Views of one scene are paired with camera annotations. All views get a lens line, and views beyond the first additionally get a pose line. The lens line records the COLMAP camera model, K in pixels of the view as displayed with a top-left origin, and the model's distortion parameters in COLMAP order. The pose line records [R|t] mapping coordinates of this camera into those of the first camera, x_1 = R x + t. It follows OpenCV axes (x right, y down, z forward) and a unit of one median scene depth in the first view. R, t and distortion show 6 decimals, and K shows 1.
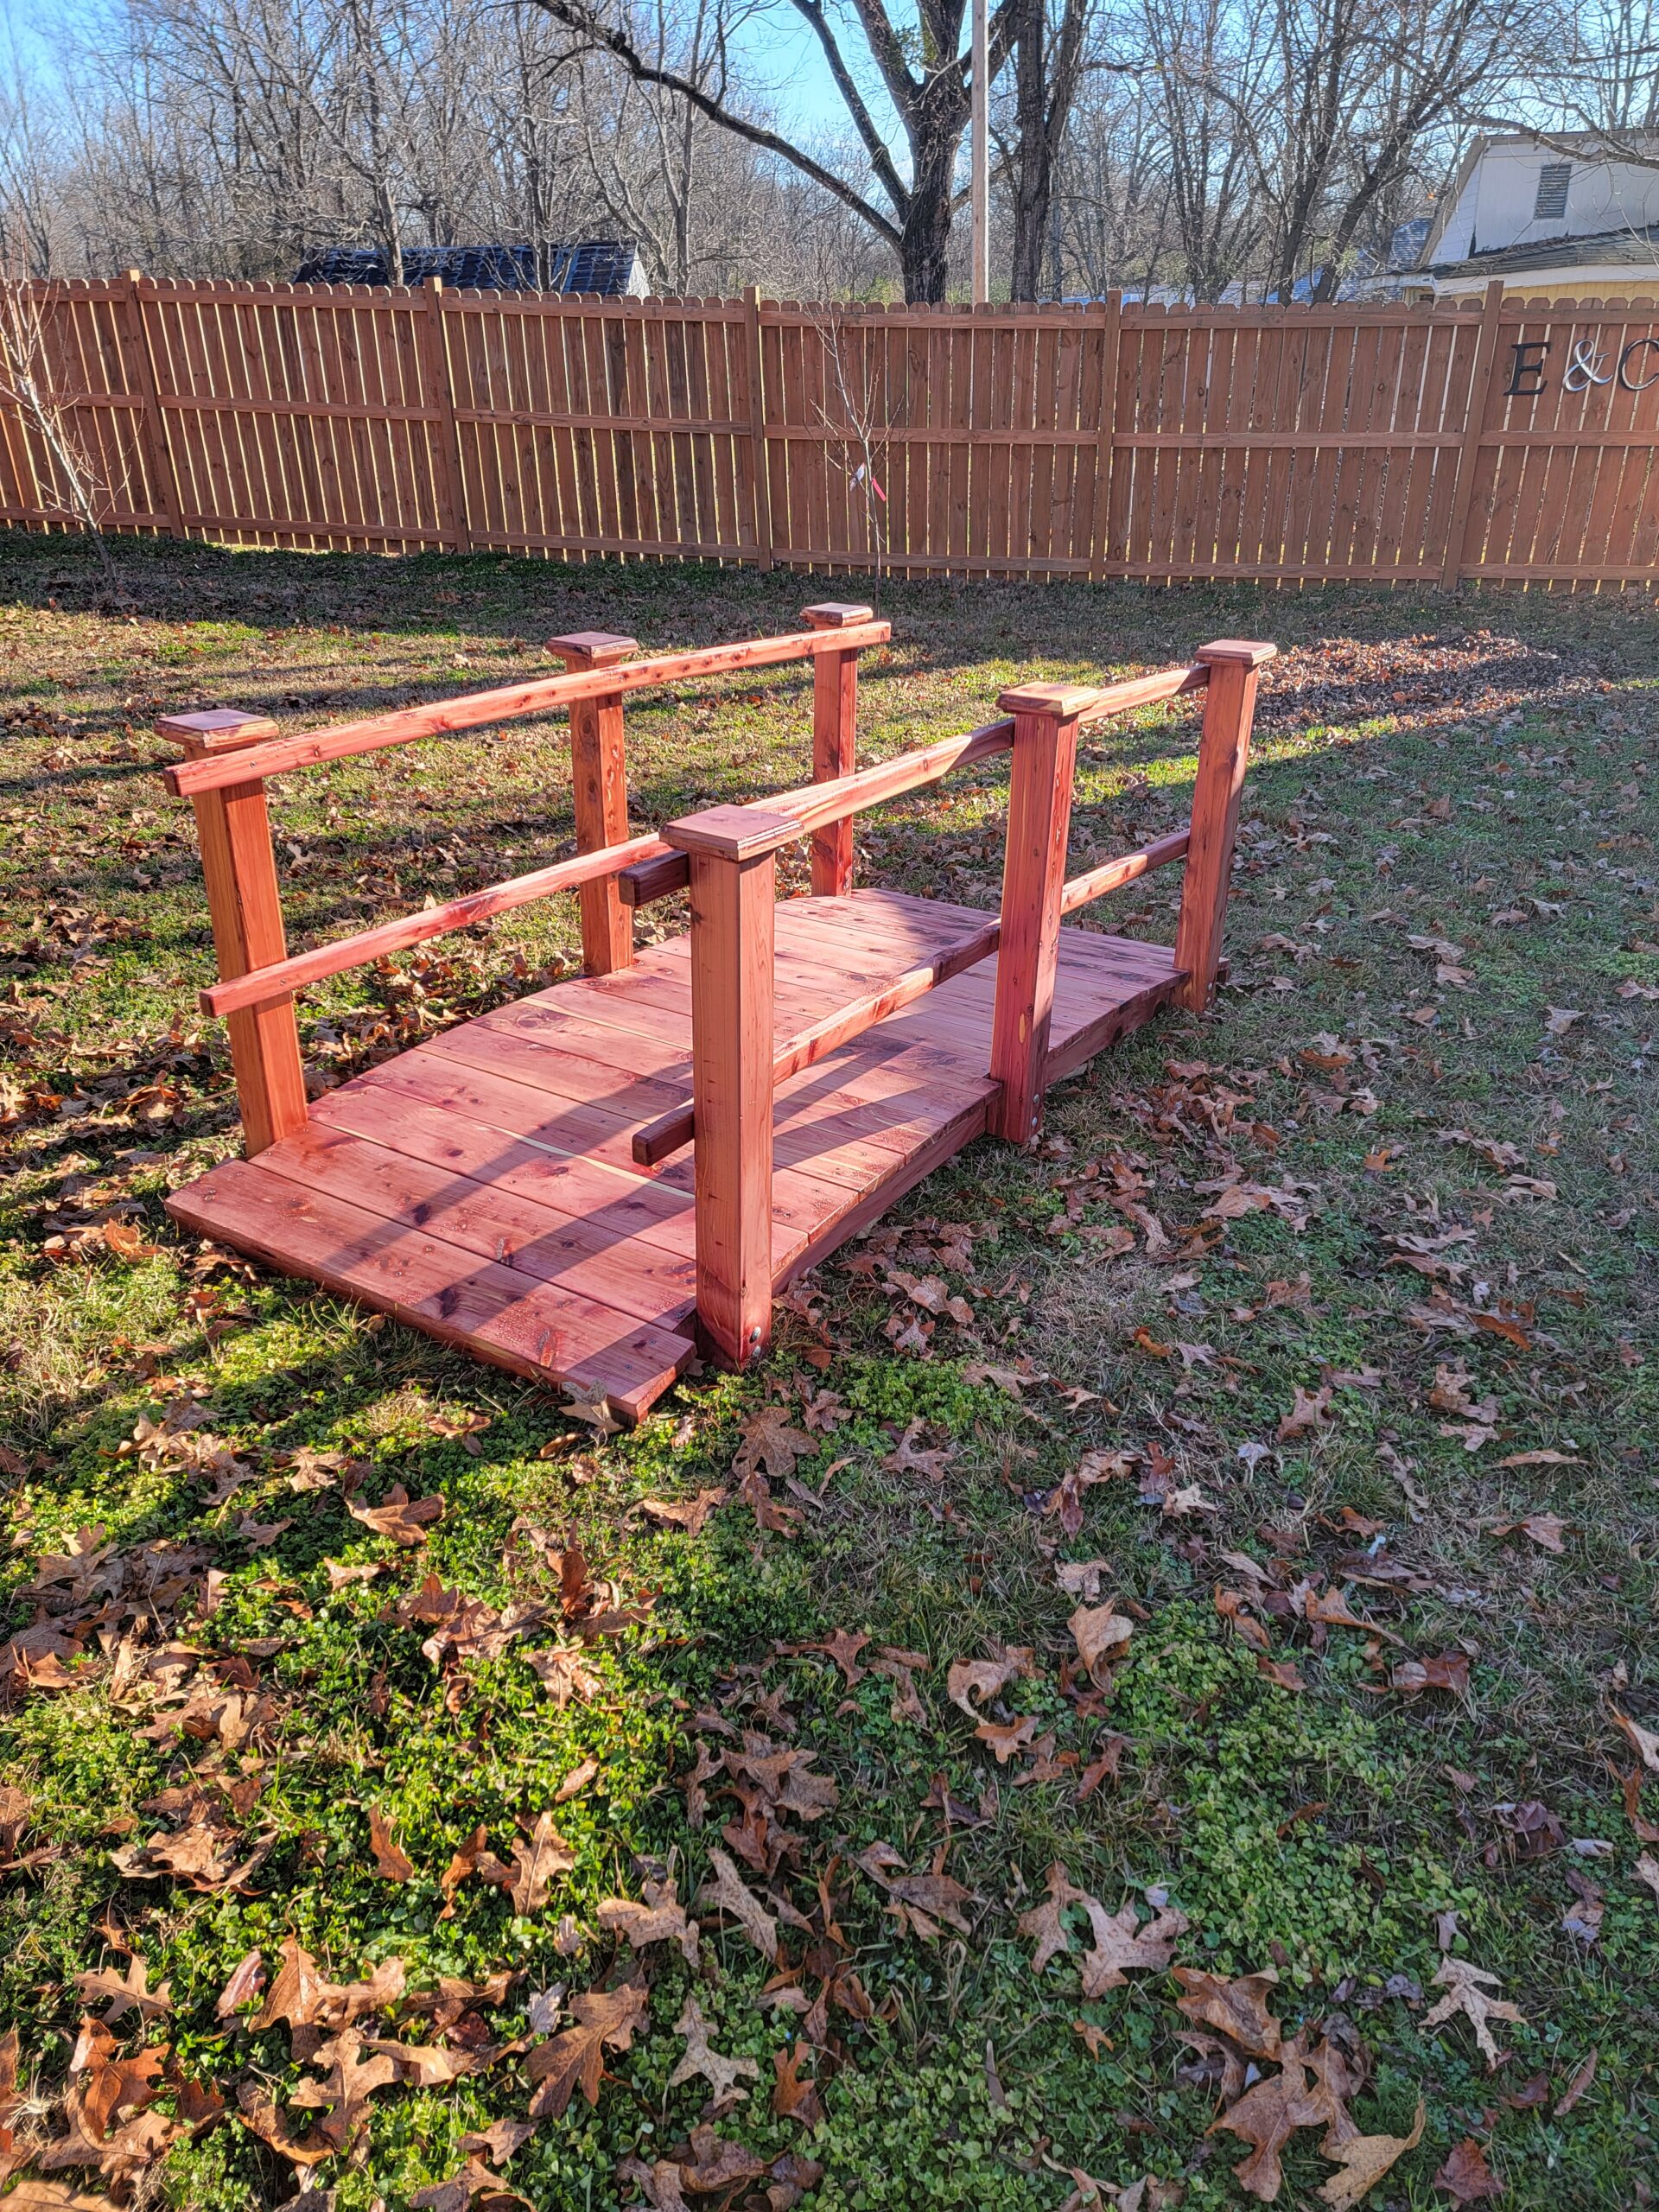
lens RADIAL K [[1521.5, 0, 829.5], [0, 1521.5, 1106.0], [0, 0, 1]] dist [0.085296, -0.072210]
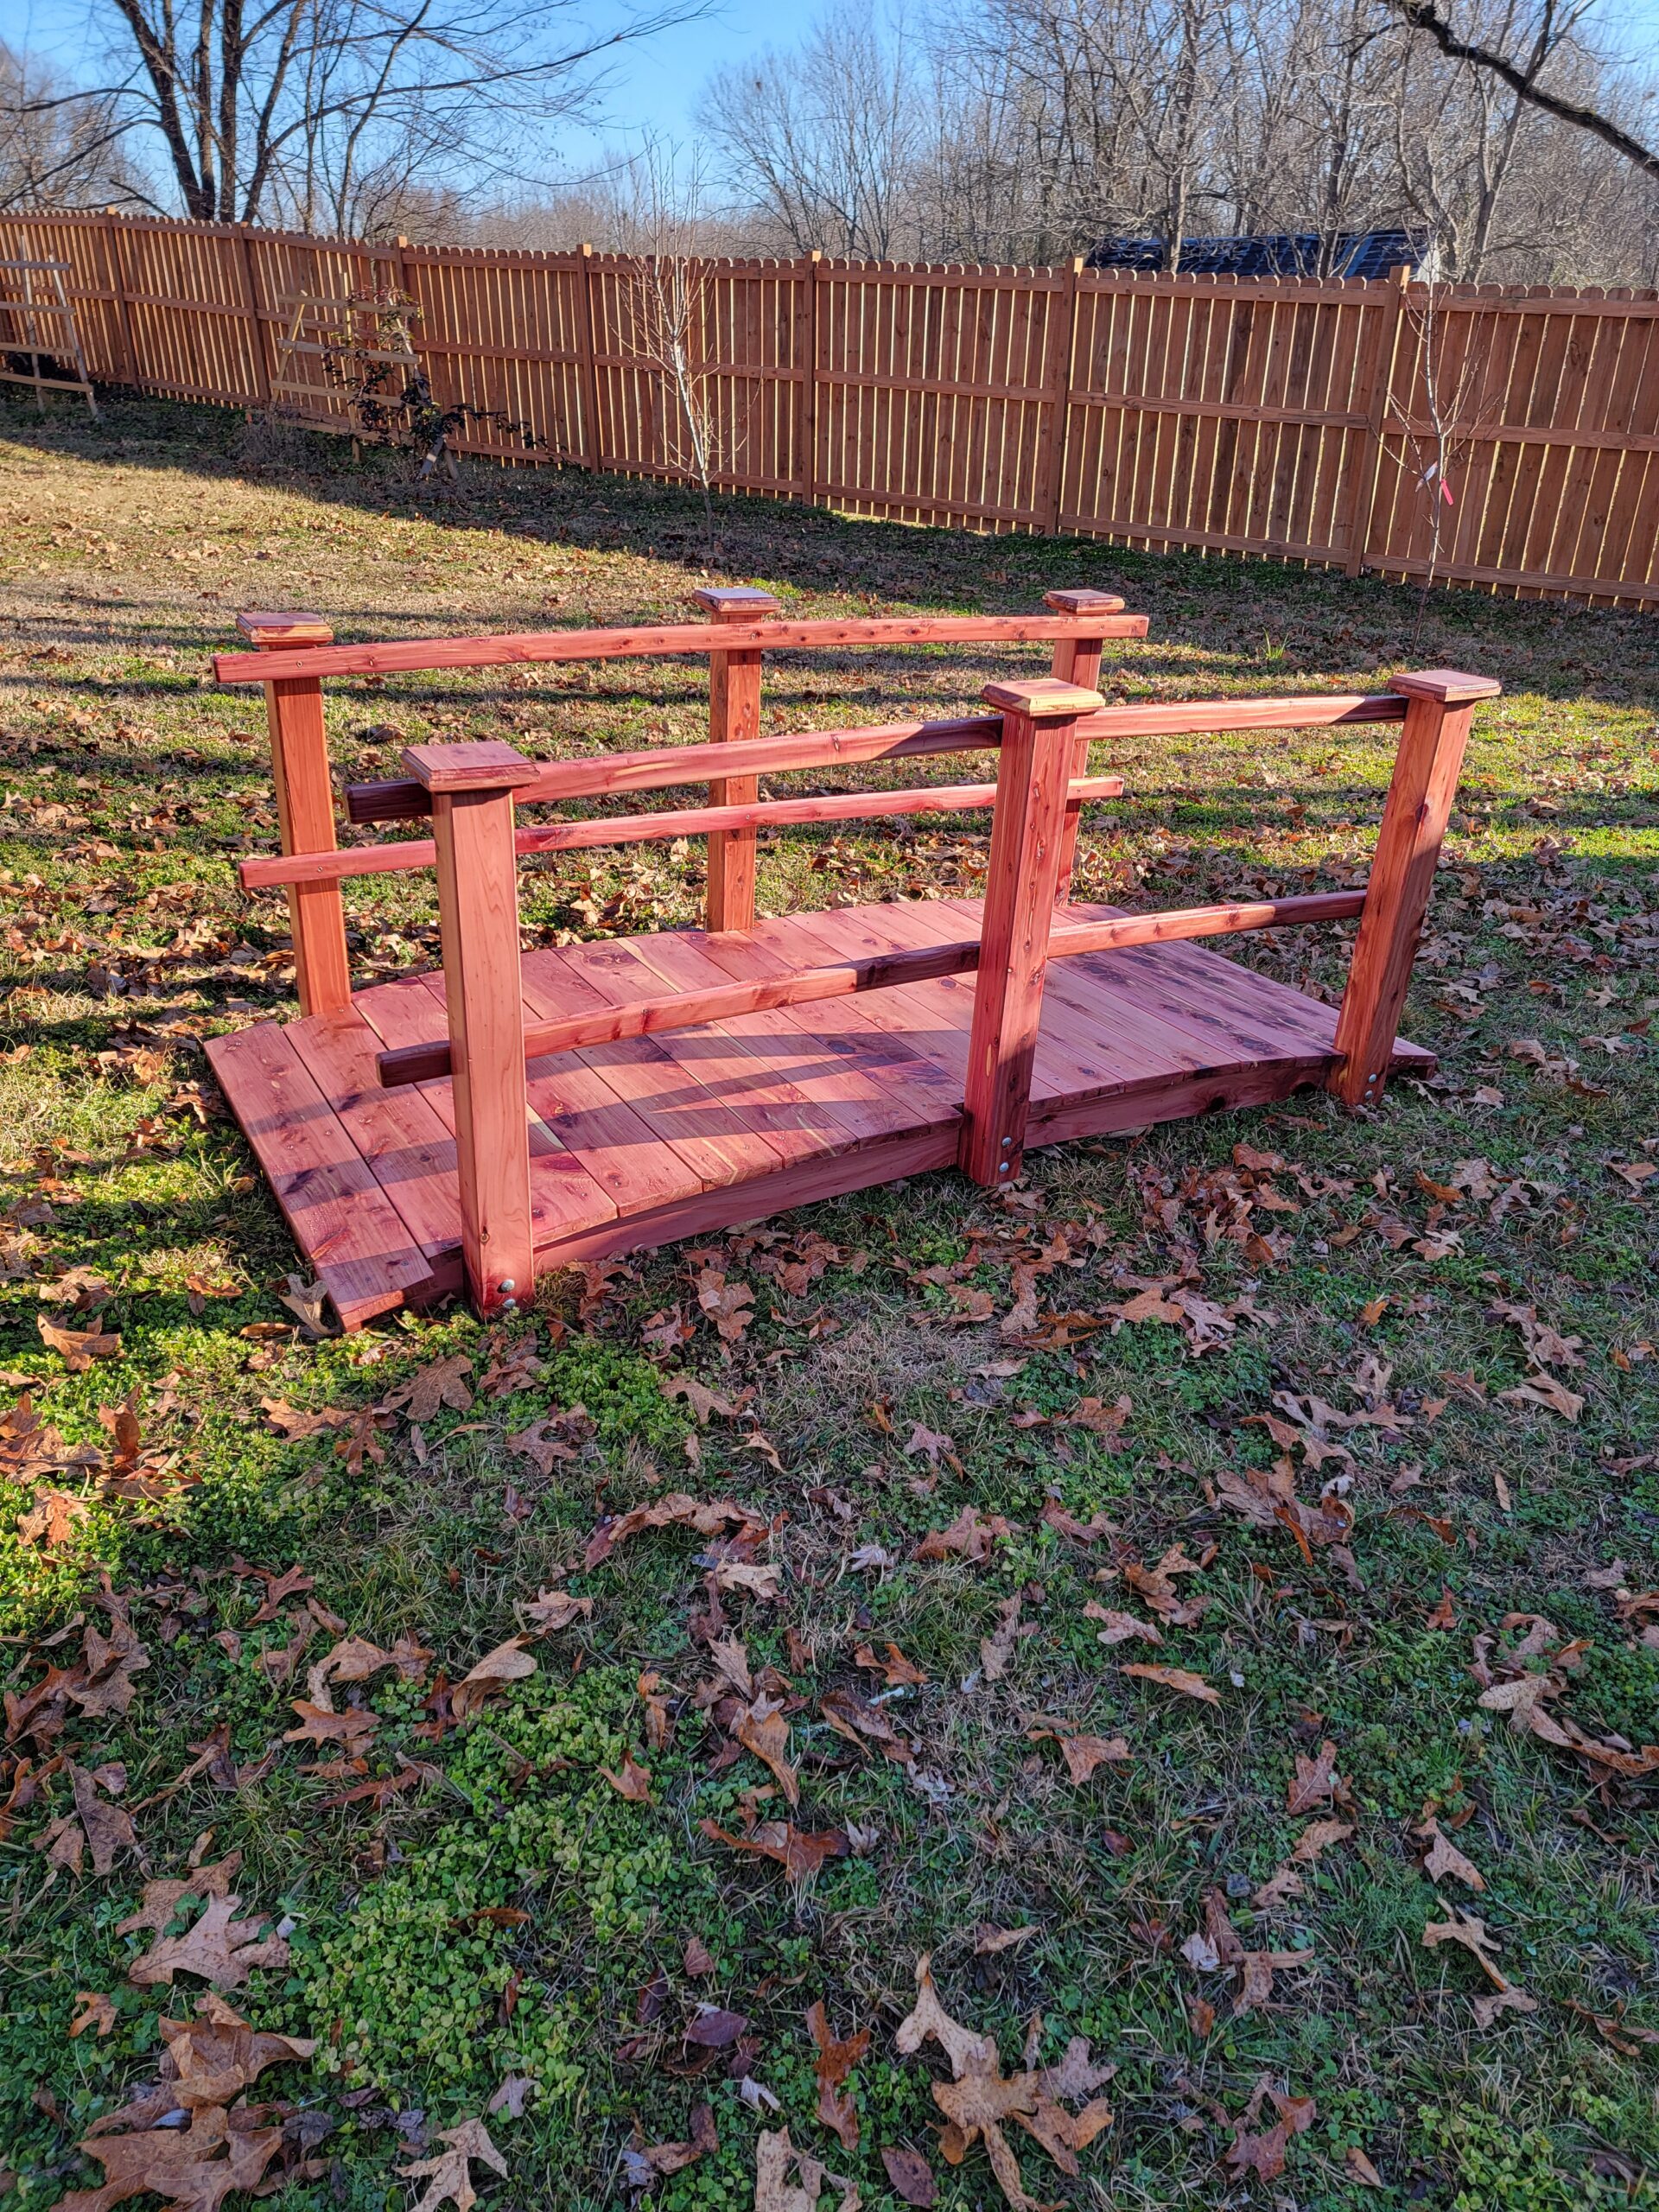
lens RADIAL K [[1542.3, 0, 829.5], [0, 1542.3, 1106.0], [0, 0, 1]] dist [0.083222, -0.068594]
pose [[0.894800, 0.223017, -0.386776, 0.350435], [-0.223879, 0.973647, 0.043471, -0.037353], [0.386278, 0.047693, 0.921149, 0.107879]]
